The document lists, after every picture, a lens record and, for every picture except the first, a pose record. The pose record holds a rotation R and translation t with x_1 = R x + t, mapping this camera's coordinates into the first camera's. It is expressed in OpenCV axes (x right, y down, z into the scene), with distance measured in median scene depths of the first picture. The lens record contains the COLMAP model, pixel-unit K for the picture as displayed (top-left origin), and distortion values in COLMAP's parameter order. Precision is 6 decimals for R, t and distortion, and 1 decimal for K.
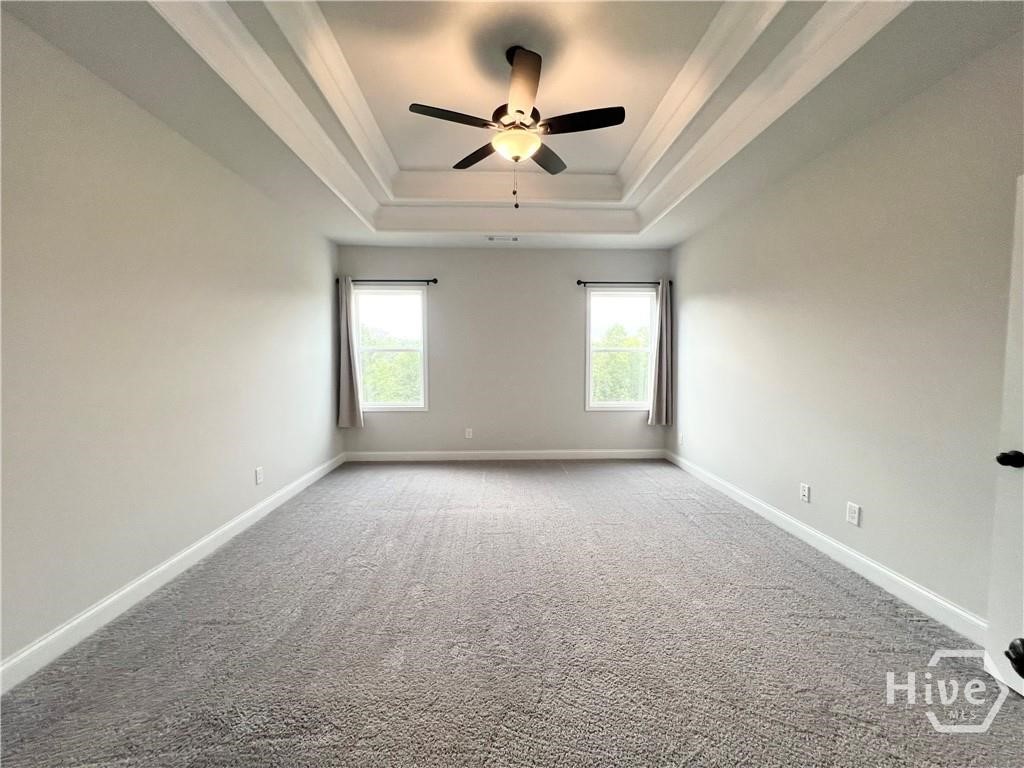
lens RADIAL K [[411.1, 0, 512.7], [0, 411.1, 385.0], [0, 0, 1]] dist [-0.000732, 0.000499]
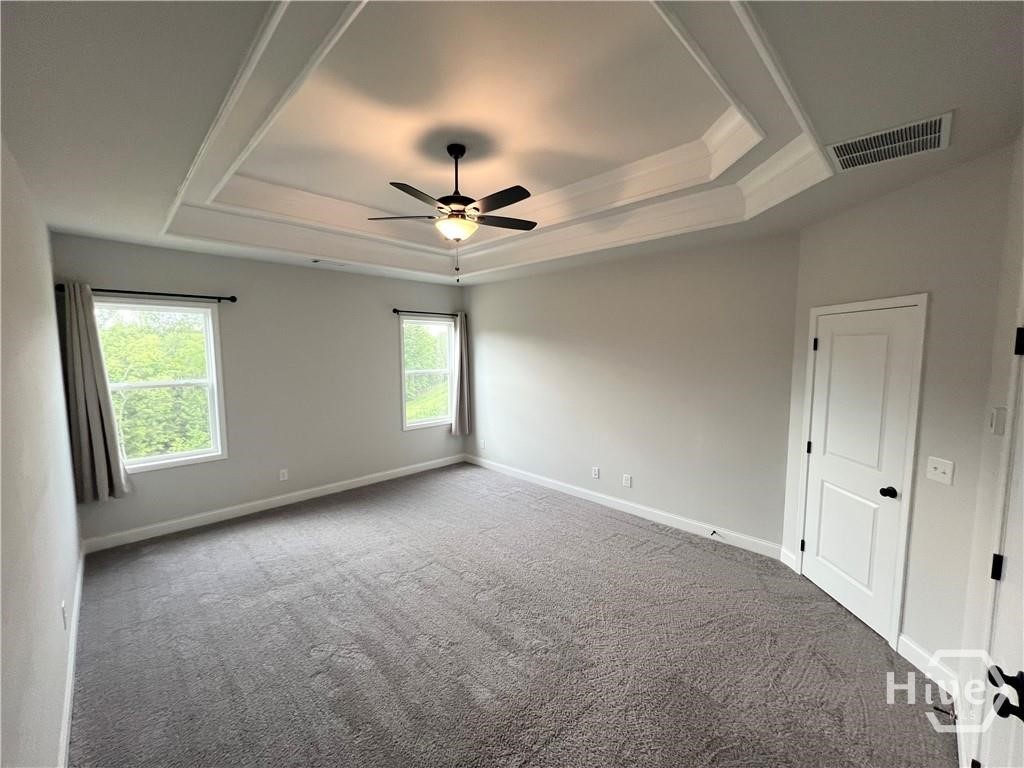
lens RADIAL K [[411.1, 0, 512.7], [0, 411.1, 385.0], [0, 0, 1]] dist [-0.000732, 0.000499]
pose [[0.735447, -0.062483, 0.674696, -0.347015], [0.043078, 0.998036, 0.045470, -0.098406], [-0.676212, -0.004376, 0.736694, 0.024229]]
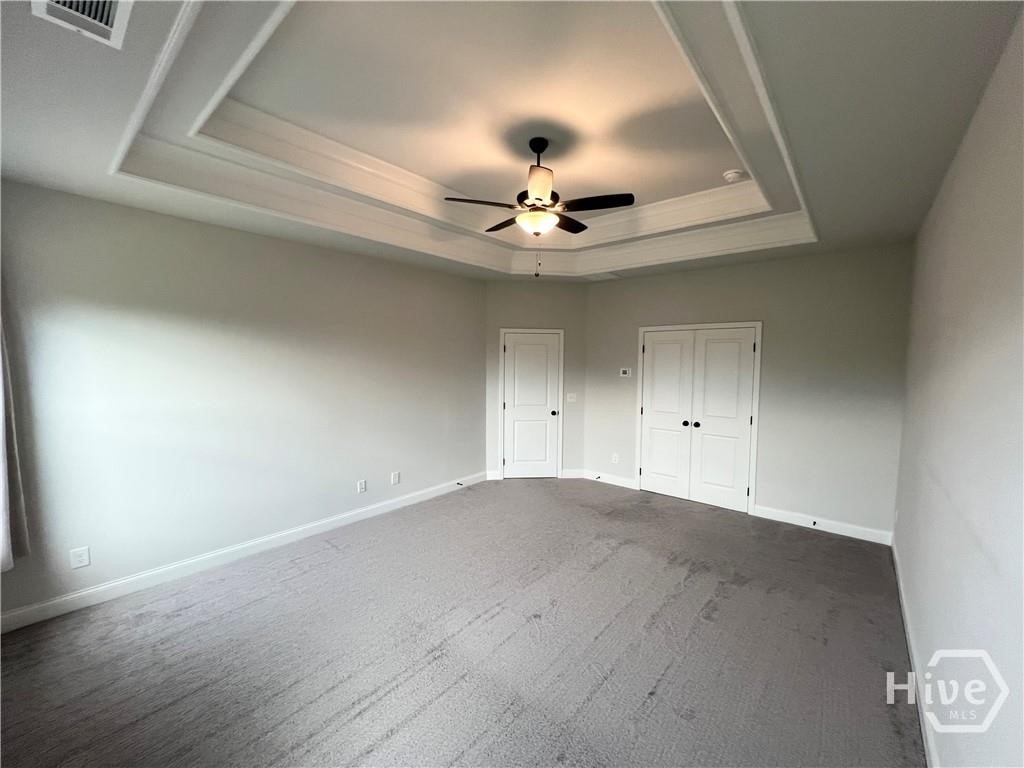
lens RADIAL K [[411.1, 0, 512.7], [0, 411.1, 385.0], [0, 0, 1]] dist [-0.000732, 0.000499]
pose [[-0.735841, -0.046568, 0.675551, -0.372285], [0.036640, 0.993433, 0.108391, -0.133576], [-0.676162, 0.104511, -0.729302, 0.979206]]
